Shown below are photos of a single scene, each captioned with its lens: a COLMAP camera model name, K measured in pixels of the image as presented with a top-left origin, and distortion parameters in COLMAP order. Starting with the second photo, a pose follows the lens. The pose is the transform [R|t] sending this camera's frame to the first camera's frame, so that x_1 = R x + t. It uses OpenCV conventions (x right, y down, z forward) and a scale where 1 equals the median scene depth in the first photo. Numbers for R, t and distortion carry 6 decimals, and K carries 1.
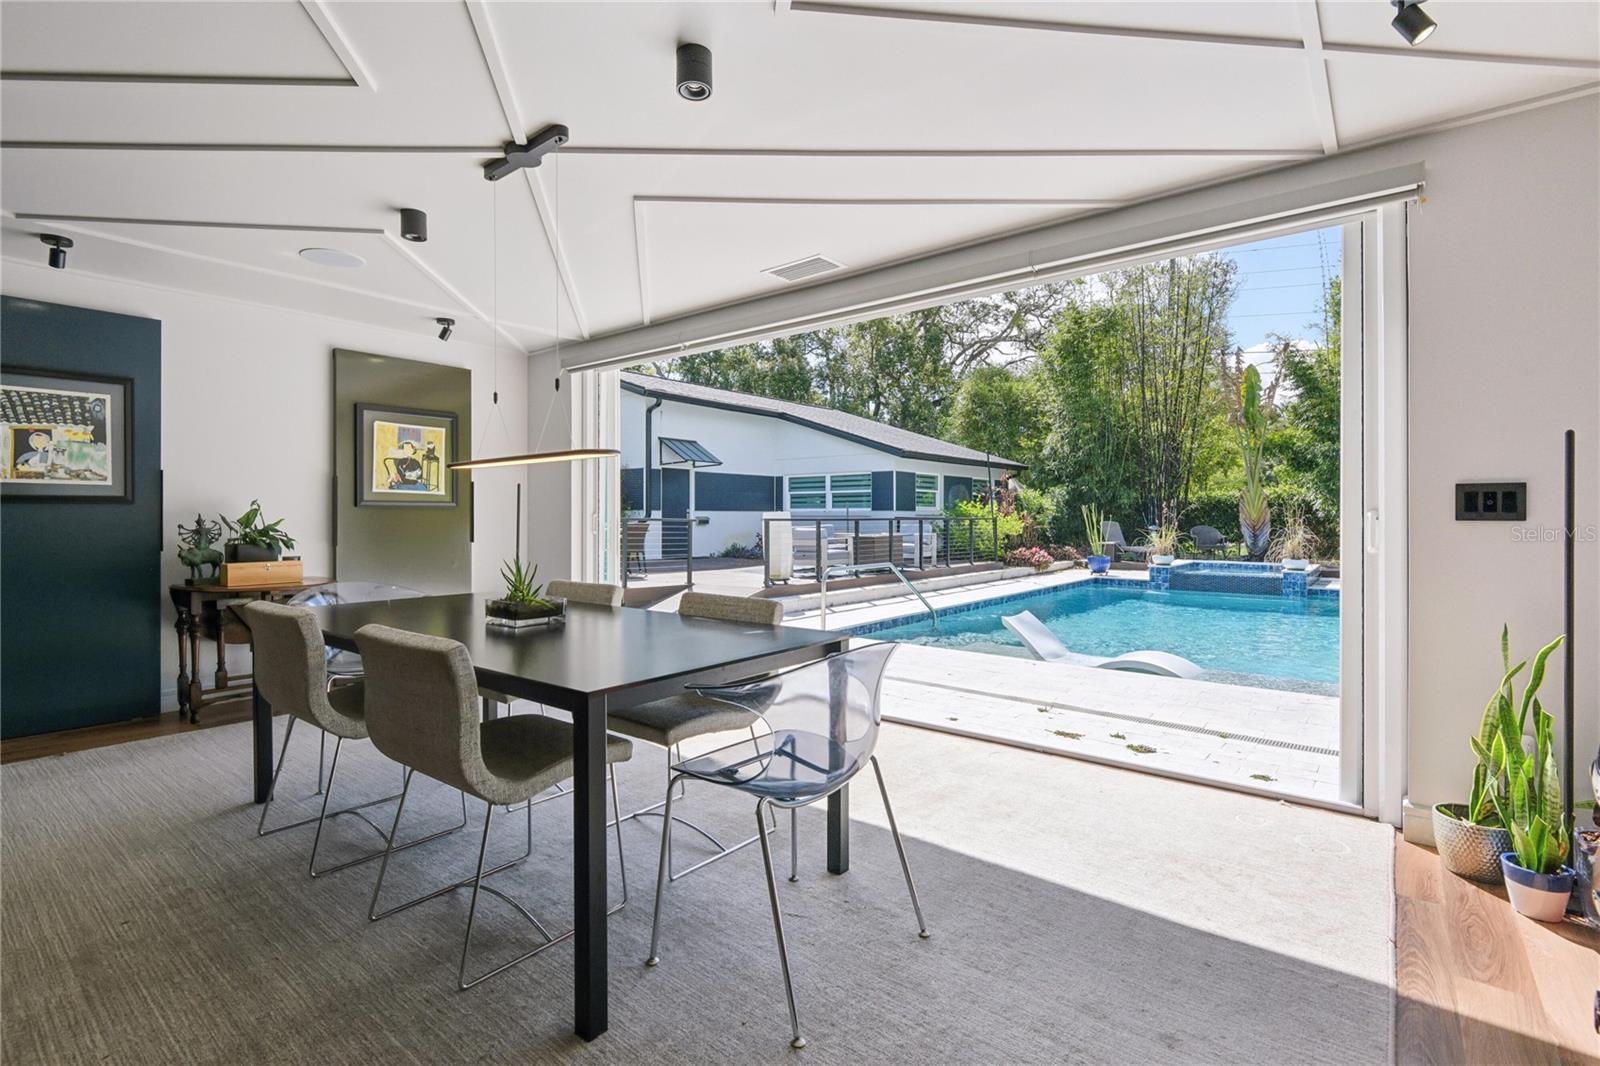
lens RADIAL K [[740.0, 0, 796.1], [0, 740.0, 511.5], [0, 0, 1]] dist [0.004468, -0.001596]
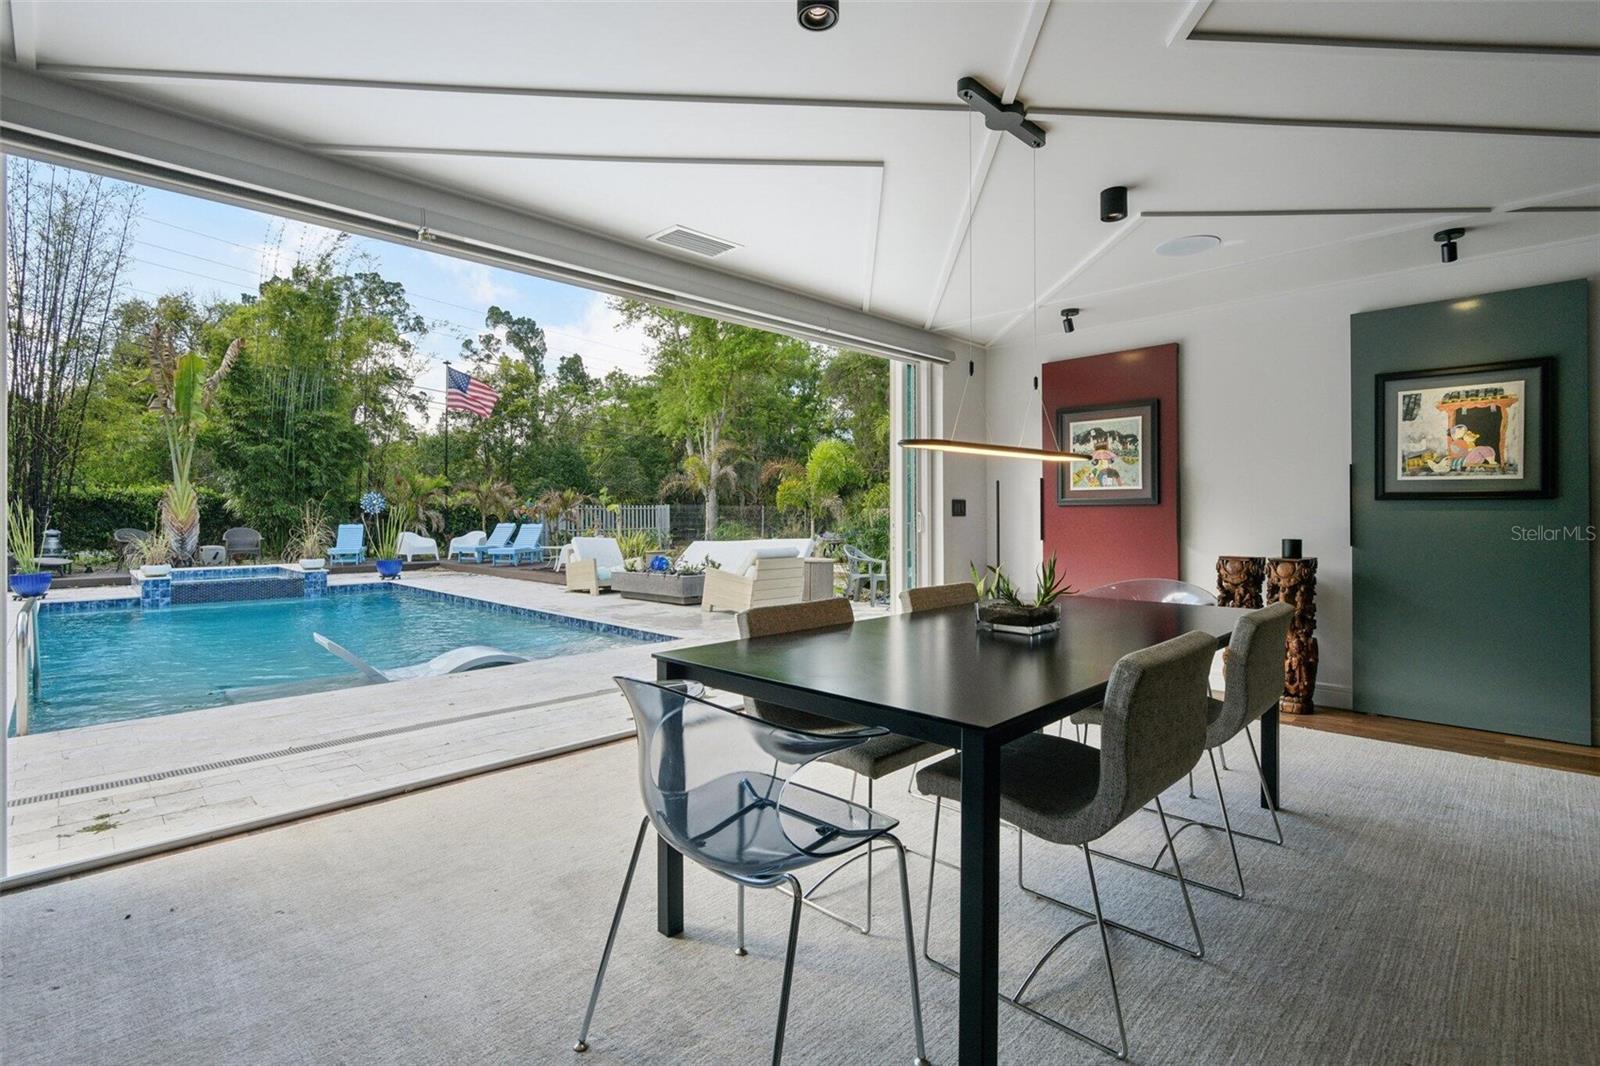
lens RADIAL K [[740.0, 0, 788.5], [0, 740.0, 524.9], [0, 0, 1]] dist [0.004468, -0.001596]
pose [[0.110005, -0.011748, 0.993862, -0.605836], [-0.003749, 0.999918, 0.012234, 0.006139], [-0.993924, -0.005072, 0.109952, 0.548967]]
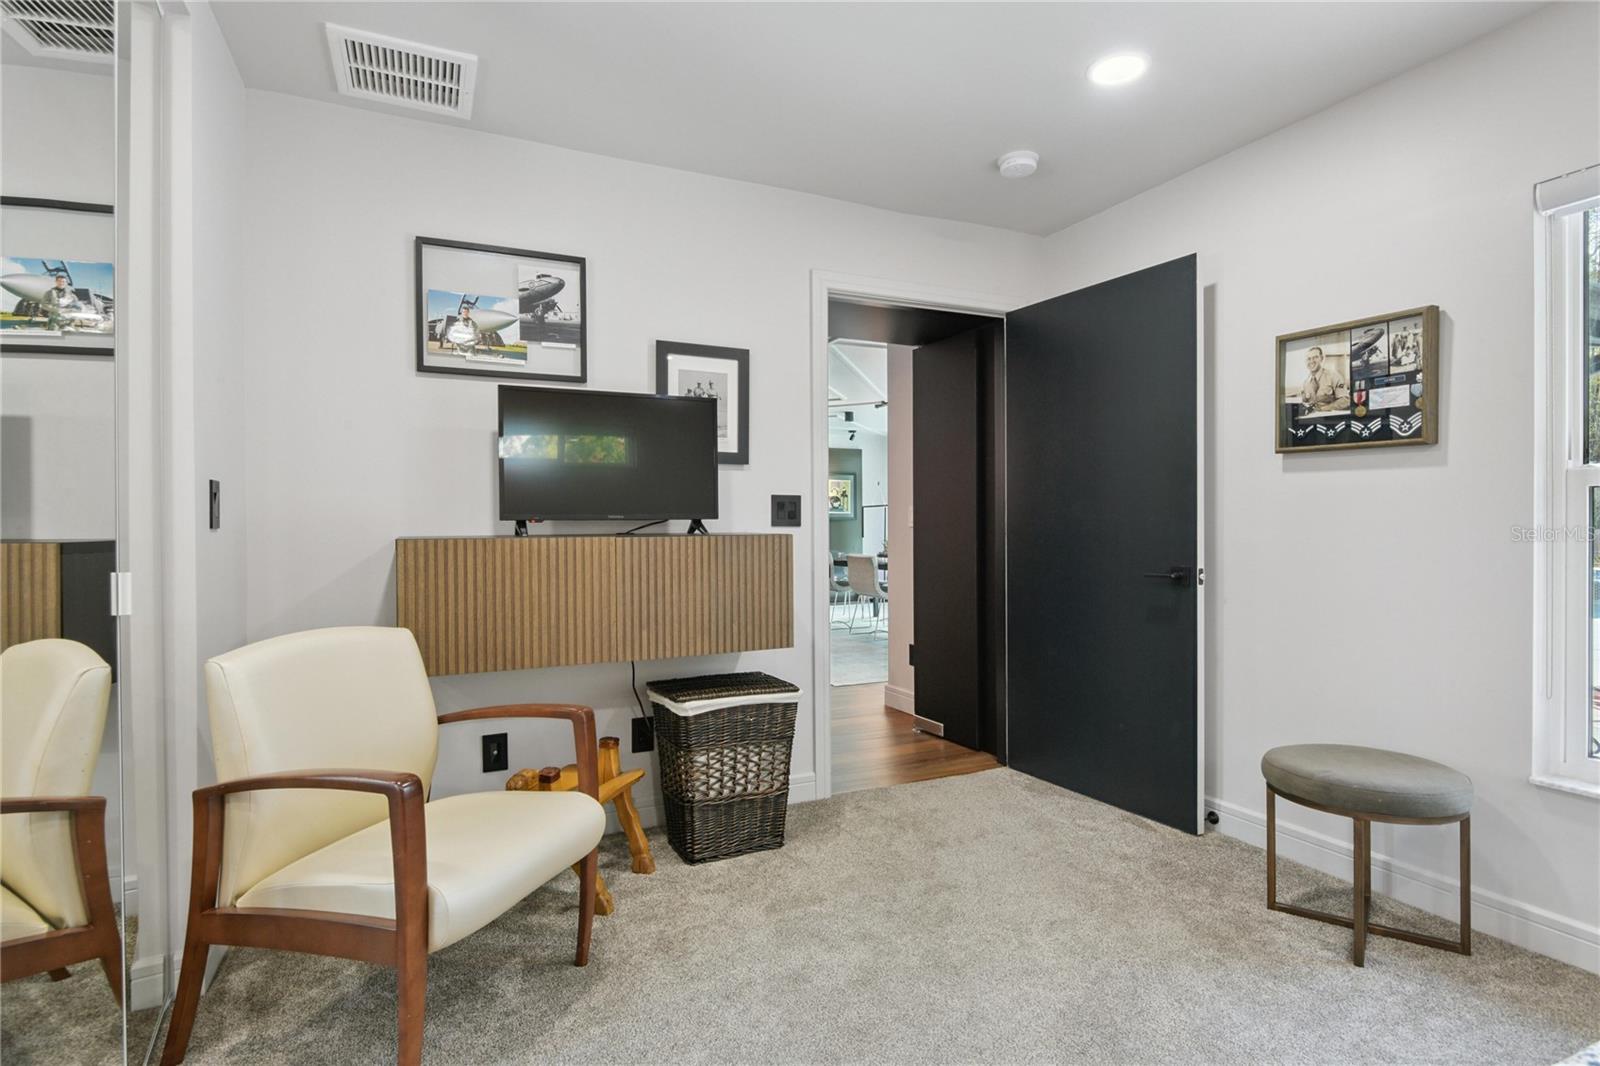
lens RADIAL K [[826.1, 0, 801.2], [0, 826.1, 529.9], [0, 0, 1]] dist [0.044968, -0.002433]
pose [[0.897133, 0.002167, -0.441754, 0.368992], [0.004749, 0.999883, 0.014548, -0.011980], [0.441734, -0.015149, 0.897018, -1.002132]]
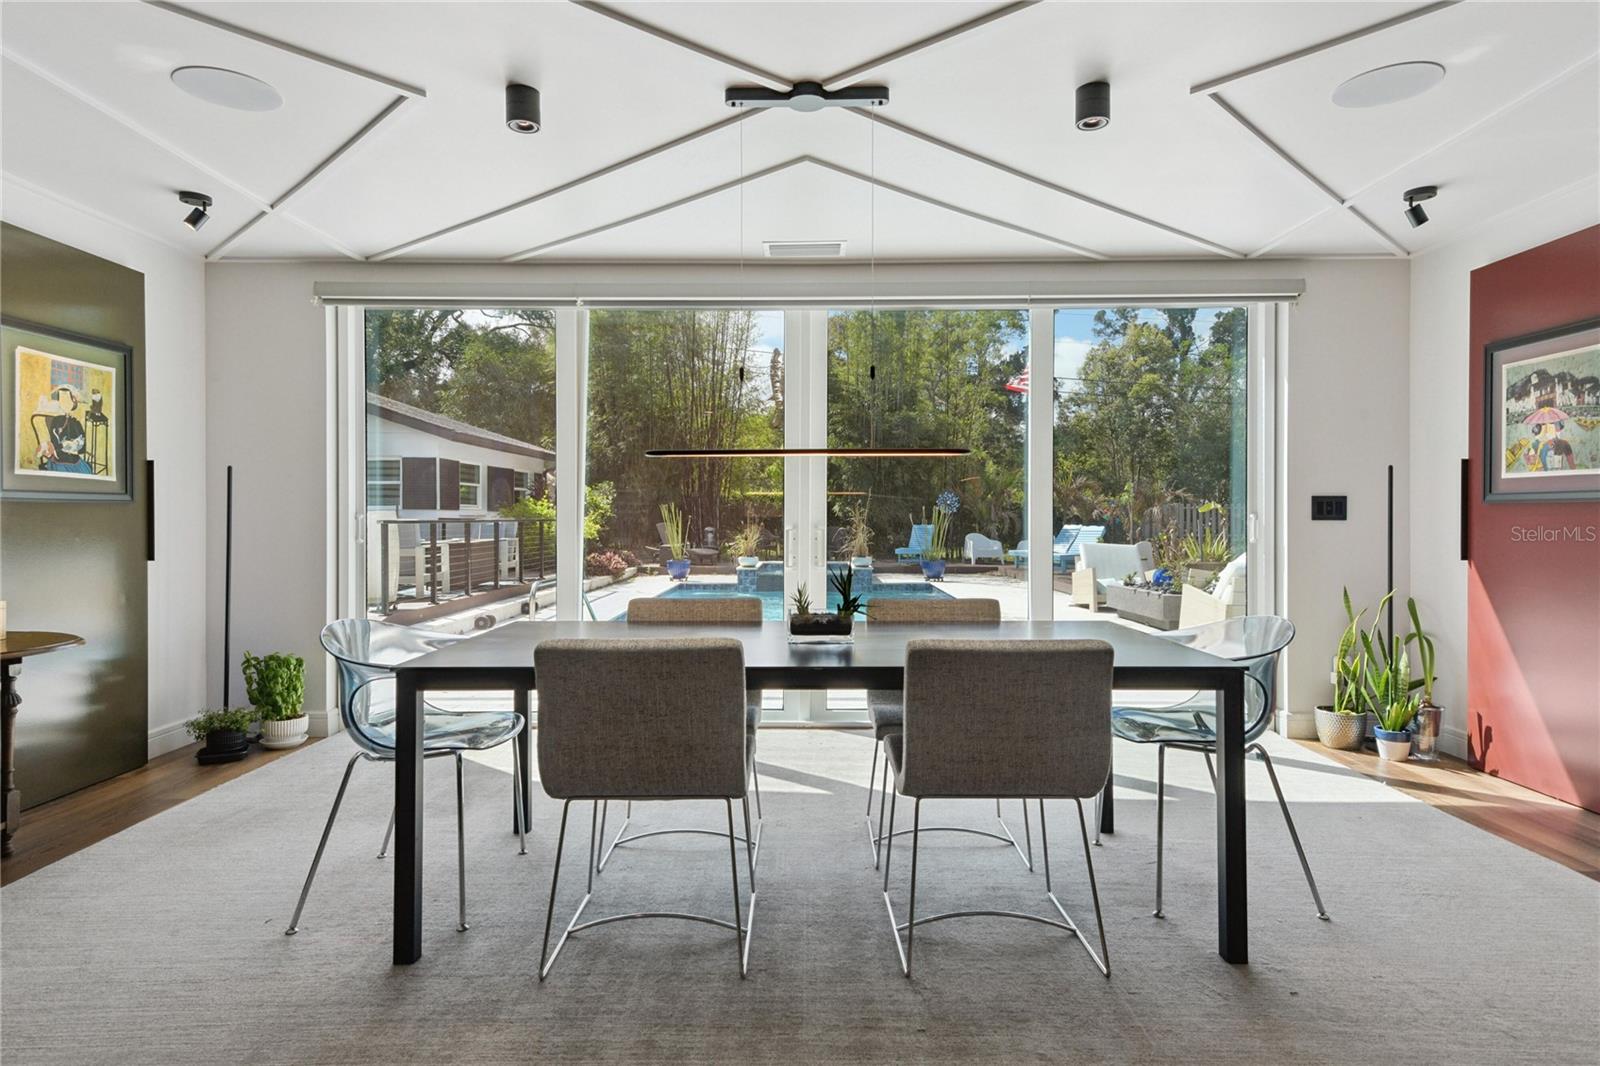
lens RADIAL K [[903.1, 0, 794.2], [0, 903.1, 528.0], [0, 0, 1]] dist [0.005018, -0.000291]
pose [[0.785803, -0.007697, 0.618429, -0.475574], [-0.003880, 0.999842, 0.017375, 0.000151], [-0.618465, -0.016053, 0.785648, 0.090249]]
